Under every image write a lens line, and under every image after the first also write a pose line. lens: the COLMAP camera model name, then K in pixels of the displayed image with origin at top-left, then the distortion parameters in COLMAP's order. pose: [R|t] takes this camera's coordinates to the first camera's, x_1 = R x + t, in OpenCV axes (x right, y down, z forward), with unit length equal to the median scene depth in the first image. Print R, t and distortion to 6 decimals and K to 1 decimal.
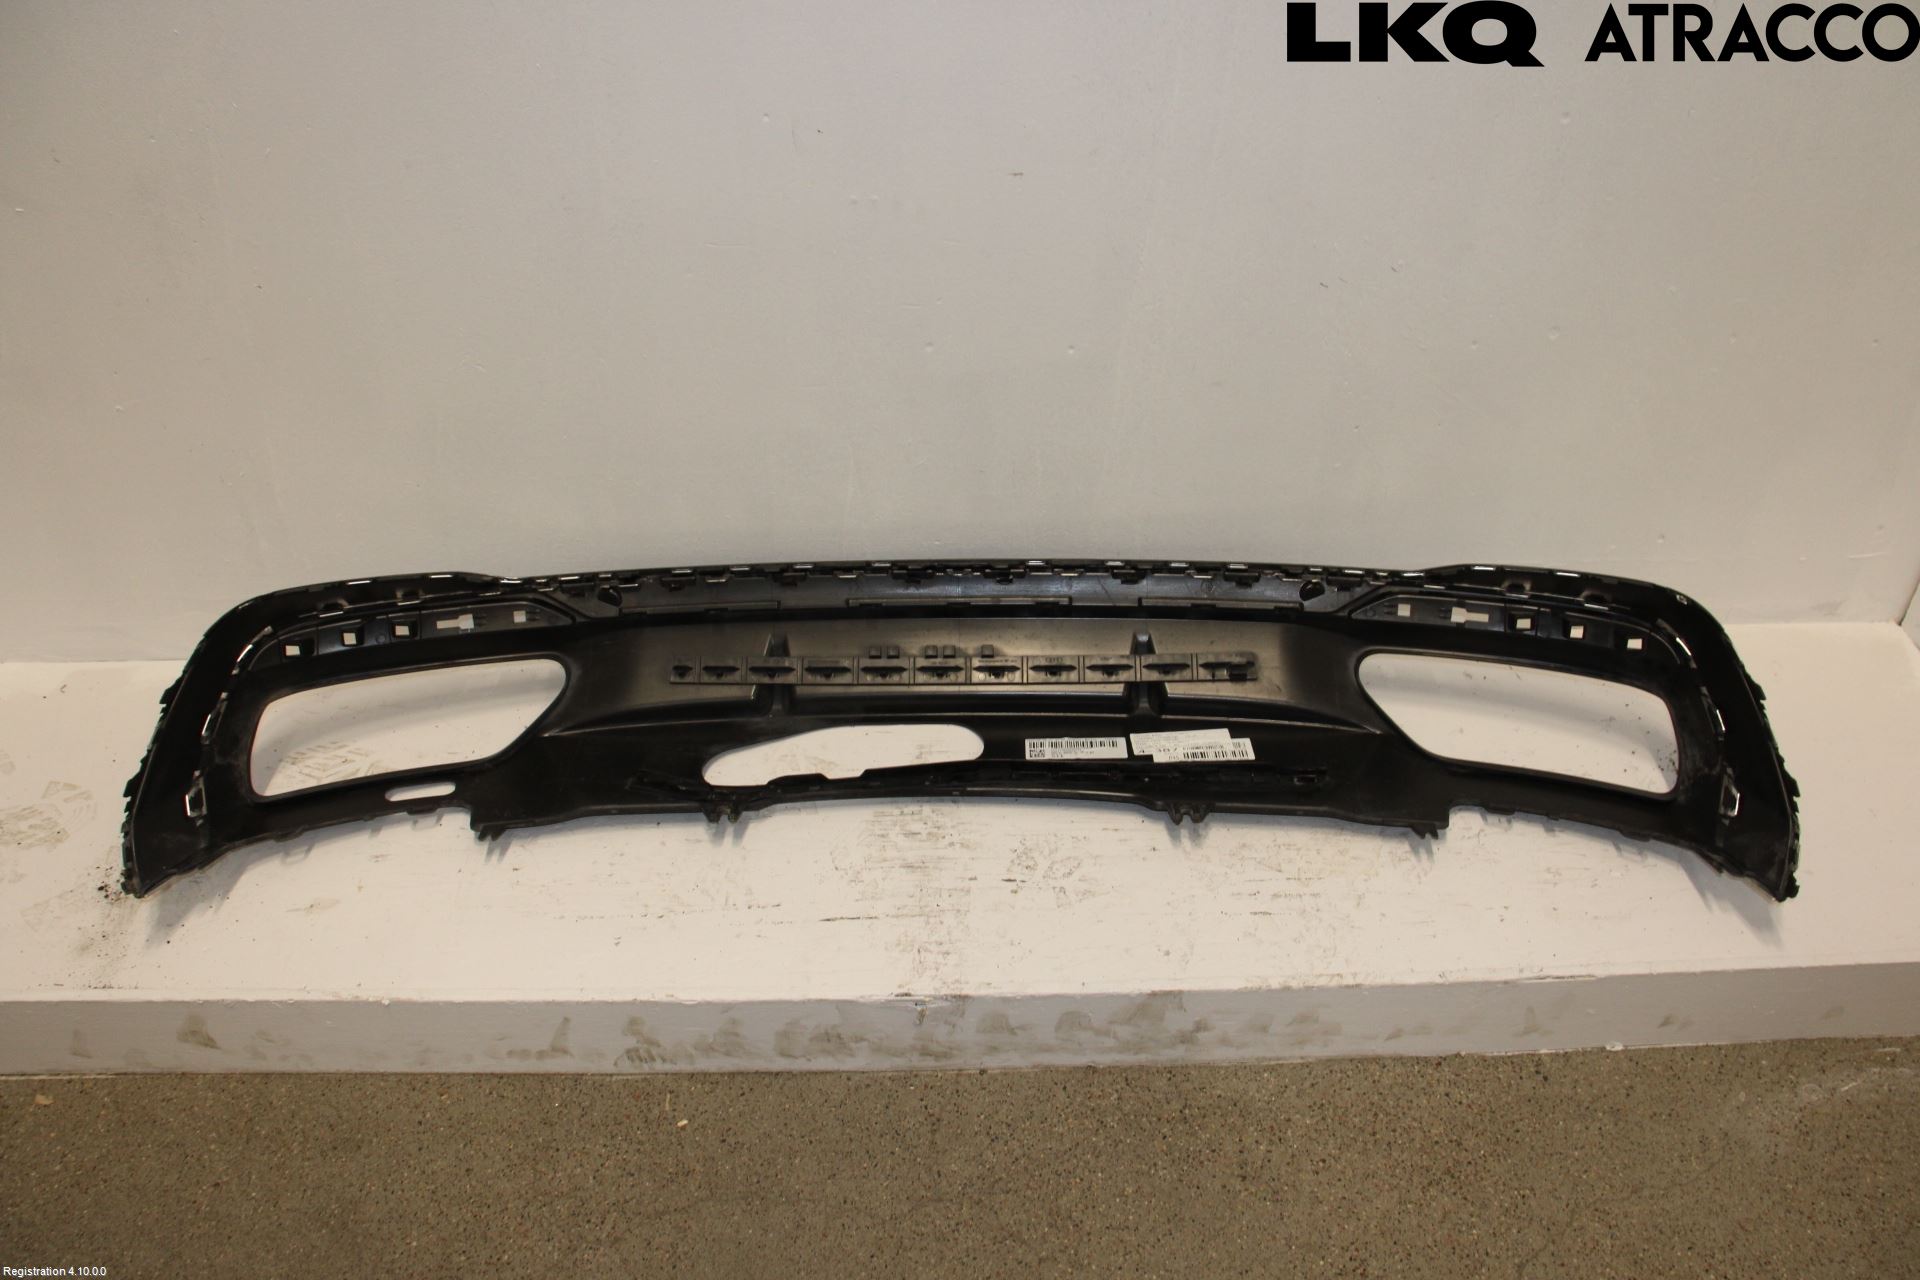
lens RADIAL K [[1656.2, 0, 960.0], [0, 1656.2, 639.8], [0, 0, 1]] dist [-0.186273, 0.149299]
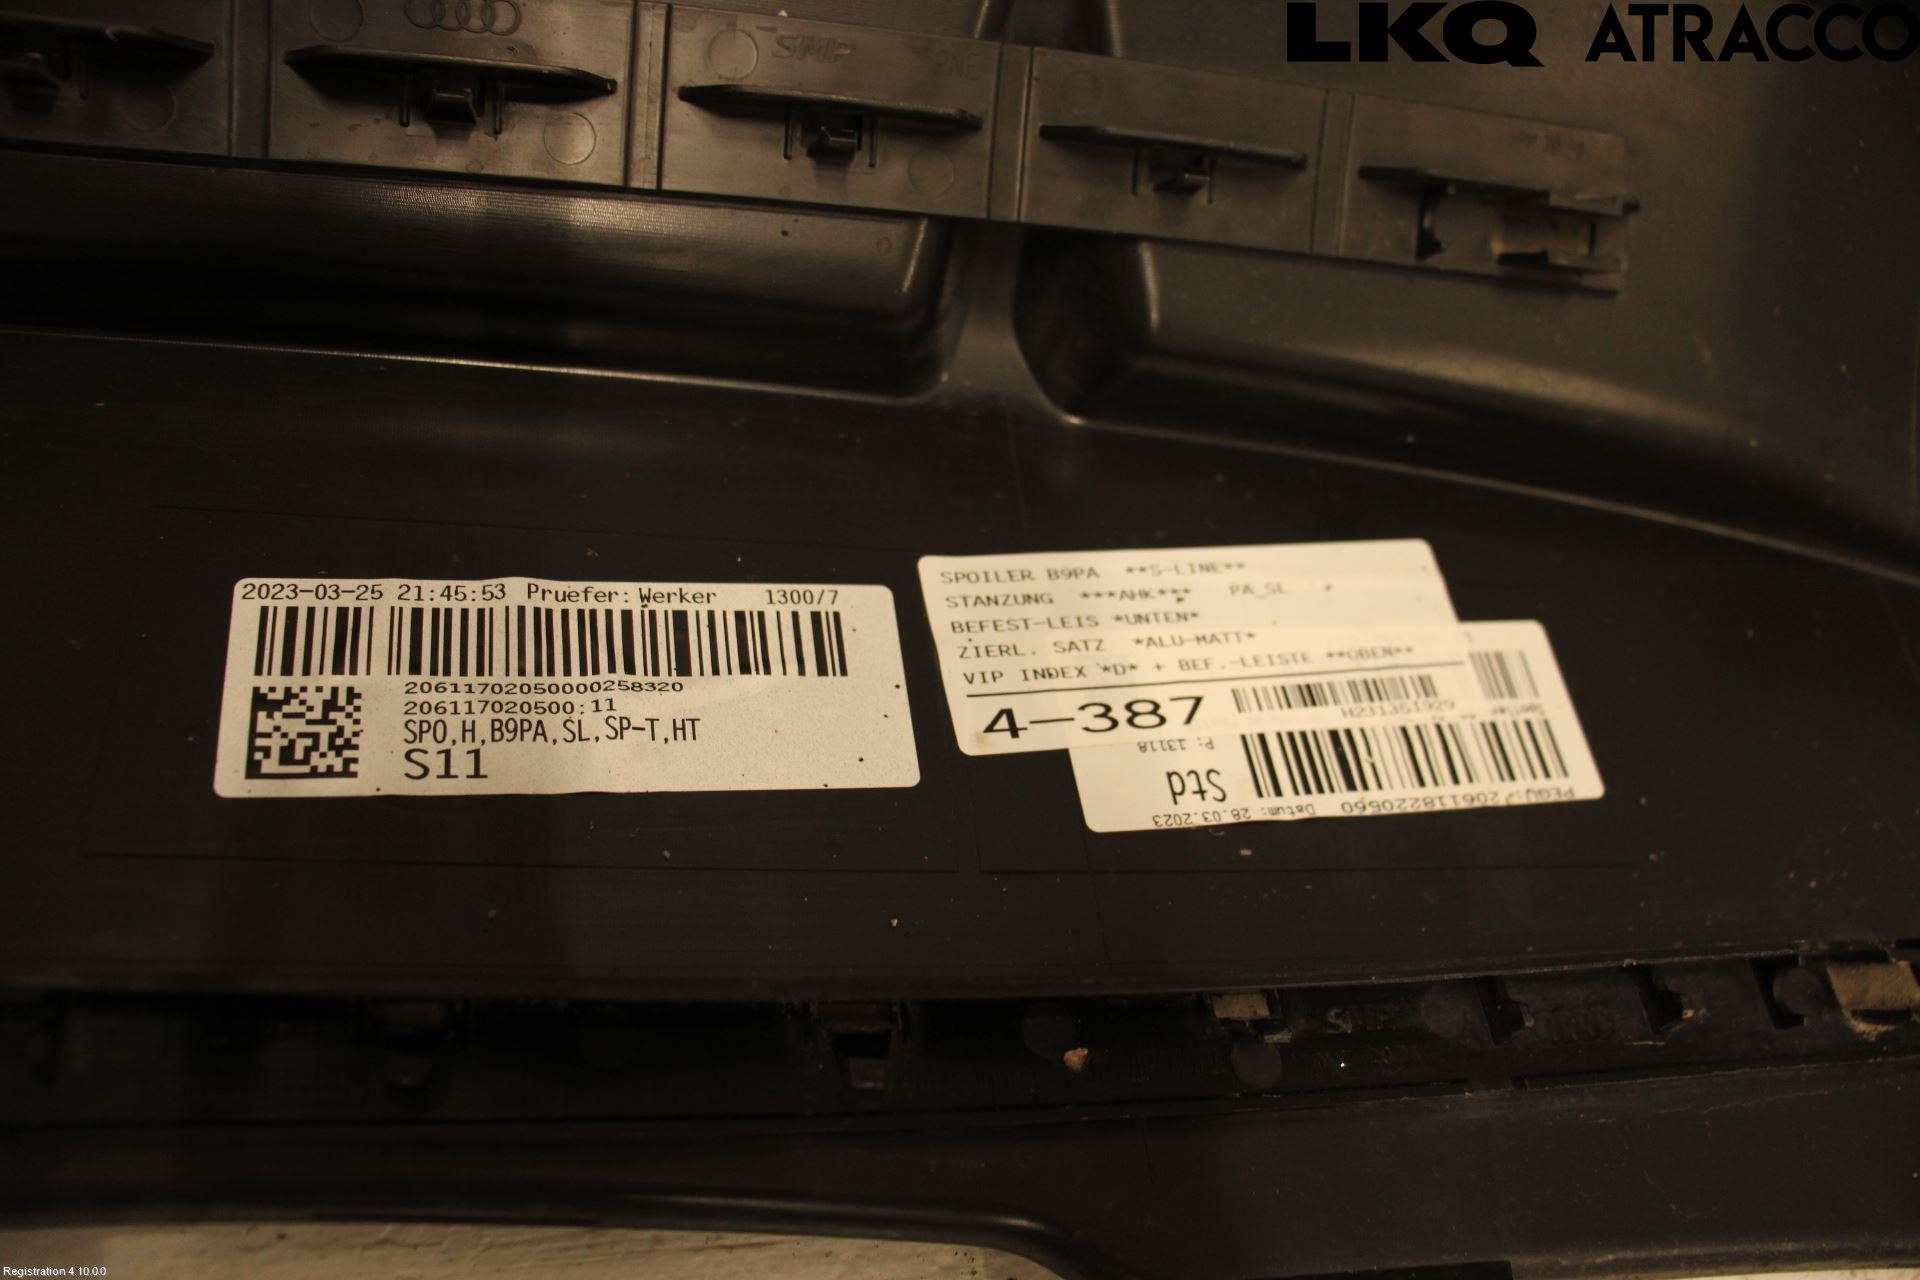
lens RADIAL K [[1656.2, 0, 962.5], [0, 1656.2, 642.5], [0, 0, 1]] dist [-0.186273, 0.149299]
pose [[0.944116, 0.008935, 0.329491, 0.053795], [-0.161605, 0.883788, 0.439093, -0.007901], [-0.287277, -0.467803, 0.835843, 0.863690]]
